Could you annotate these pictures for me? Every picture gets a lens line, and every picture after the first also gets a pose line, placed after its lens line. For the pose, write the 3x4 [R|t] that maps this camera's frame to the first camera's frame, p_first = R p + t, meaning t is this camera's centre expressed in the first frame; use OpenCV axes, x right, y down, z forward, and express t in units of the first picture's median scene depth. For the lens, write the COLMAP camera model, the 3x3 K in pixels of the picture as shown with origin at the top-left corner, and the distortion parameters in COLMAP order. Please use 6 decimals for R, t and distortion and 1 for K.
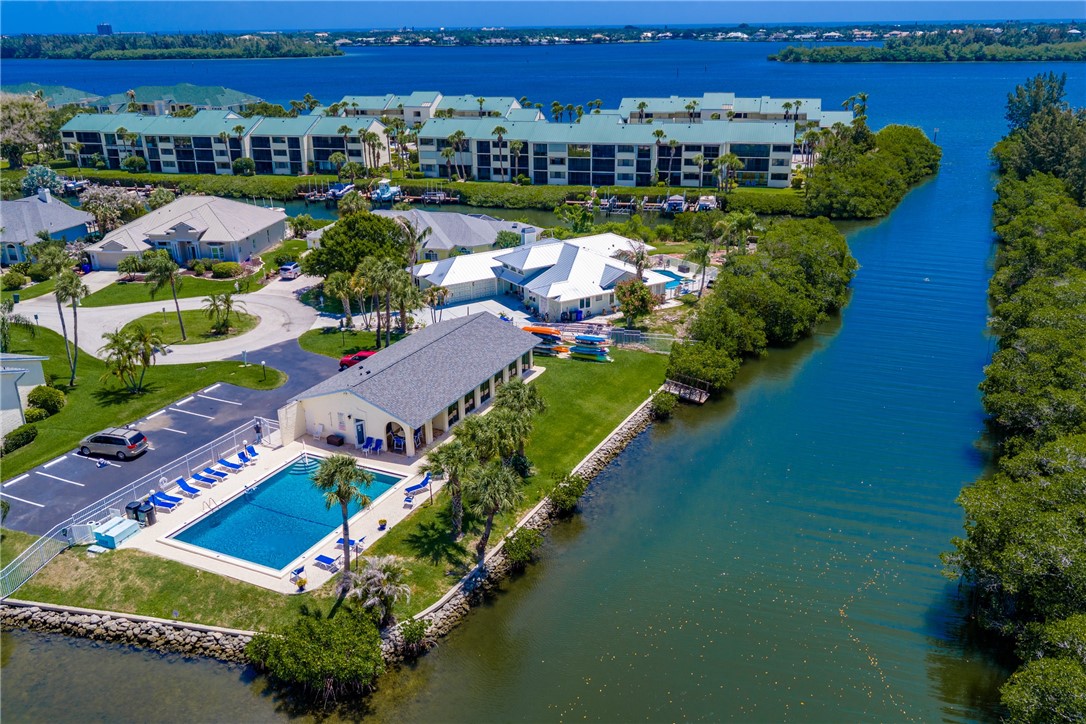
lens RADIAL K [[899.2, 0, 548.6], [0, 899.2, 363.5], [0, 0, 1]] dist [0.021235, -0.030810]
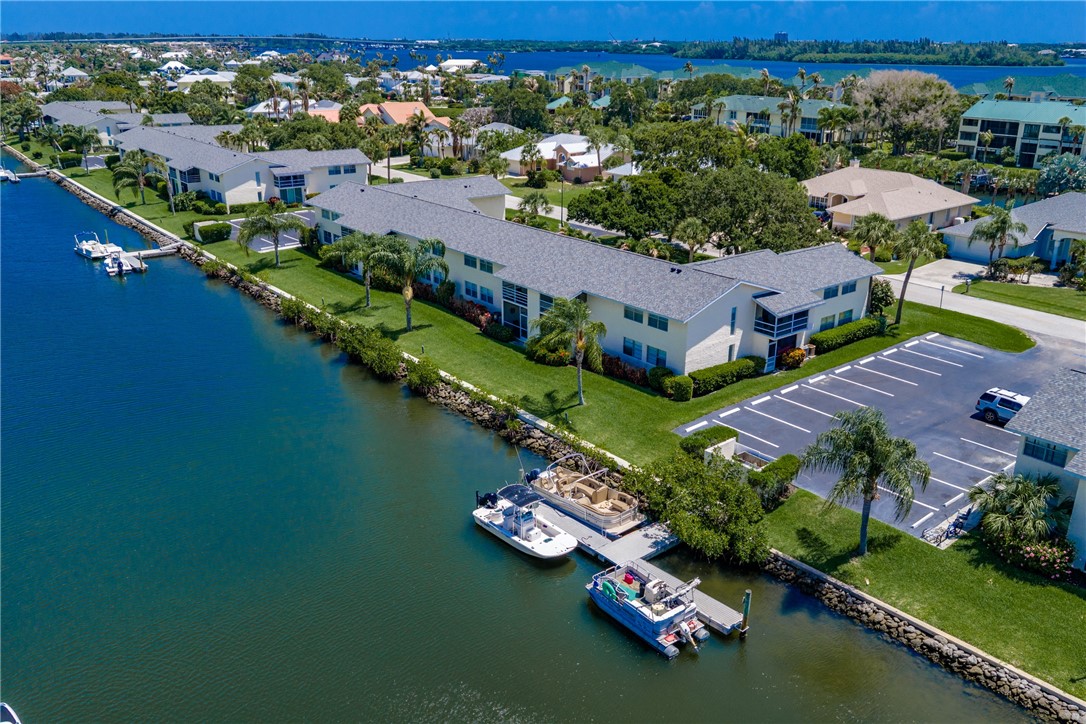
lens RADIAL K [[910.4, 0, 543.0], [0, 910.4, 362.0], [0, 0, 1]] dist [-0.010102, -0.004826]
pose [[0.792890, 0.215025, -0.570167, -0.378527], [-0.224021, 0.973008, 0.055418, 0.009023], [0.566693, 0.083789, 0.819658, 0.112447]]
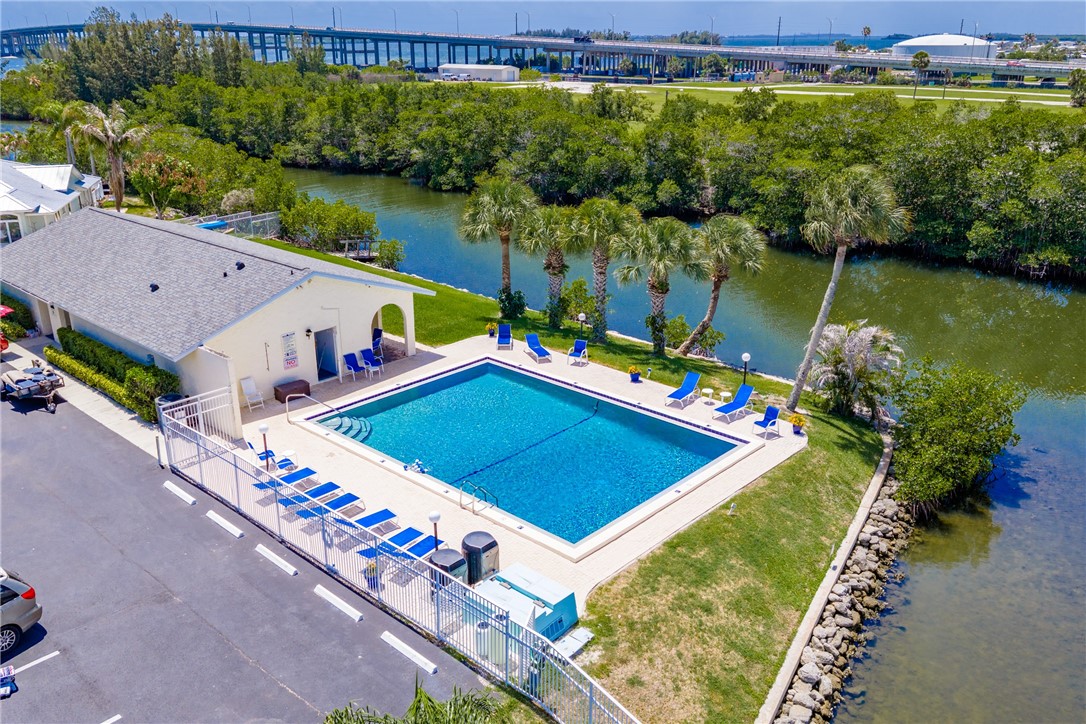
lens RADIAL K [[899.2, 0, 548.6], [0, 899.2, 363.5], [0, 0, 1]] dist [0.021235, -0.030810]
pose [[0.291873, -0.314537, 0.903259, -0.258601], [0.336572, 0.917753, 0.210827, 0.005027], [-0.895282, 0.242476, 0.373732, 0.269303]]
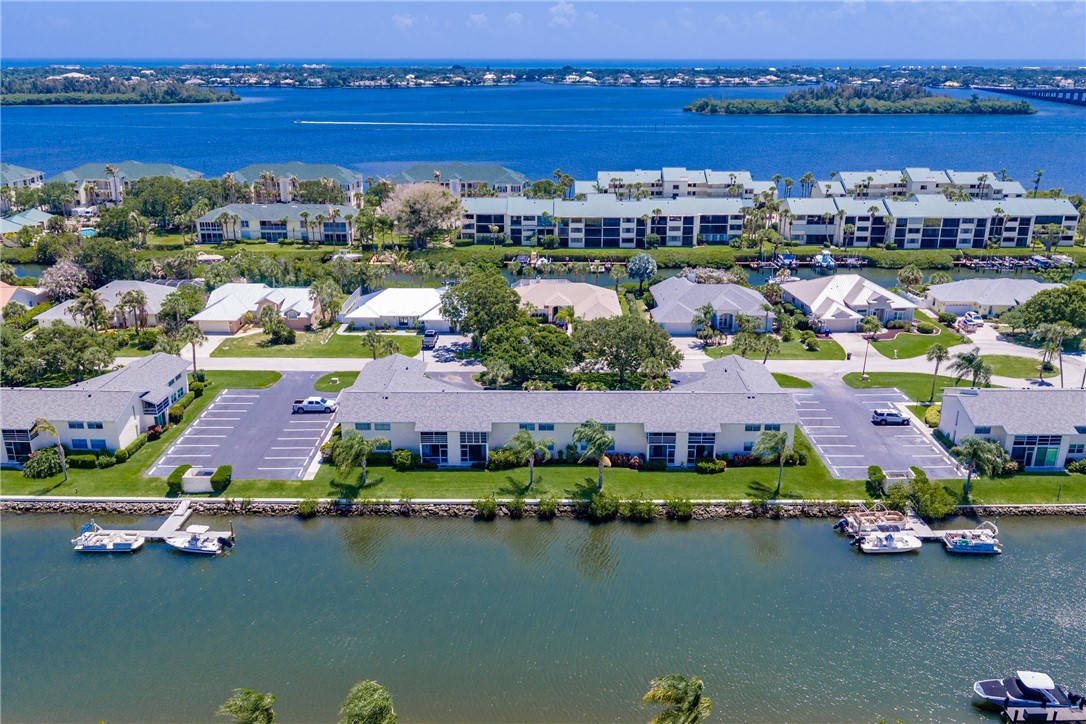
lens RADIAL K [[899.2, 0, 548.6], [0, 899.2, 363.5], [0, 0, 1]] dist [0.021235, -0.030810]
pose [[0.970136, -0.064726, 0.233768, -0.852825], [0.072031, 0.997141, -0.022838, -0.039279], [-0.231621, 0.038994, 0.972024, -0.162075]]
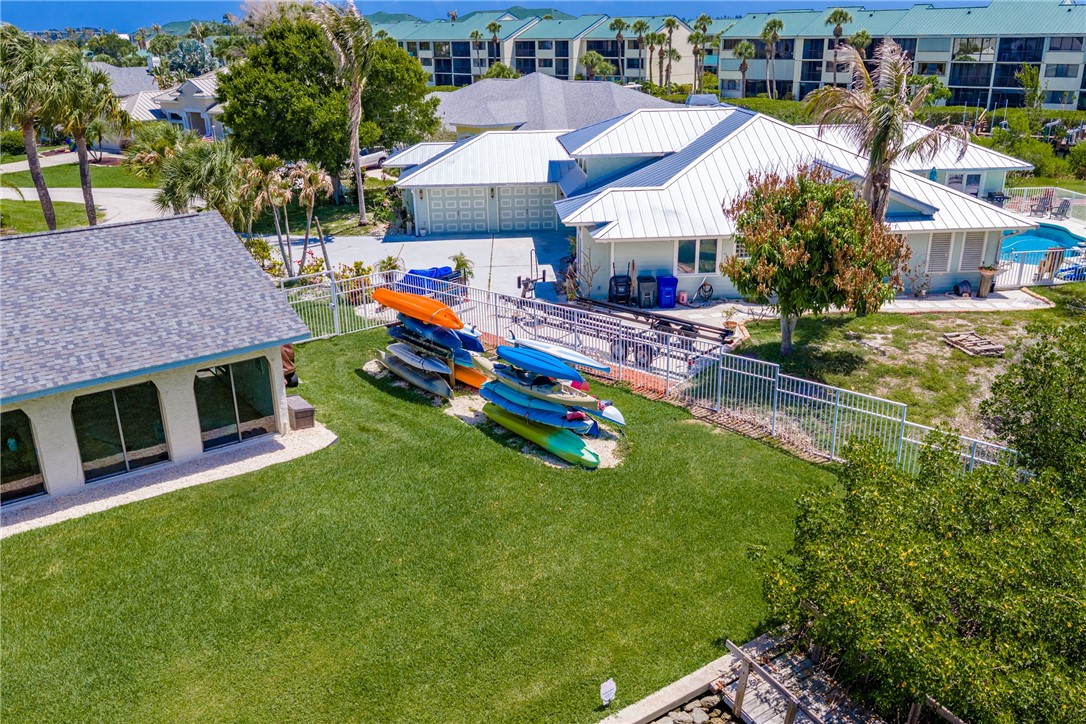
lens RADIAL K [[899.2, 0, 548.6], [0, 899.2, 363.5], [0, 0, 1]] dist [0.021235, -0.030810]
pose [[0.884319, 0.161224, -0.438163, 0.079001], [-0.161988, 0.986139, 0.035924, -0.018062], [0.437881, 0.039209, 0.898177, 0.382432]]
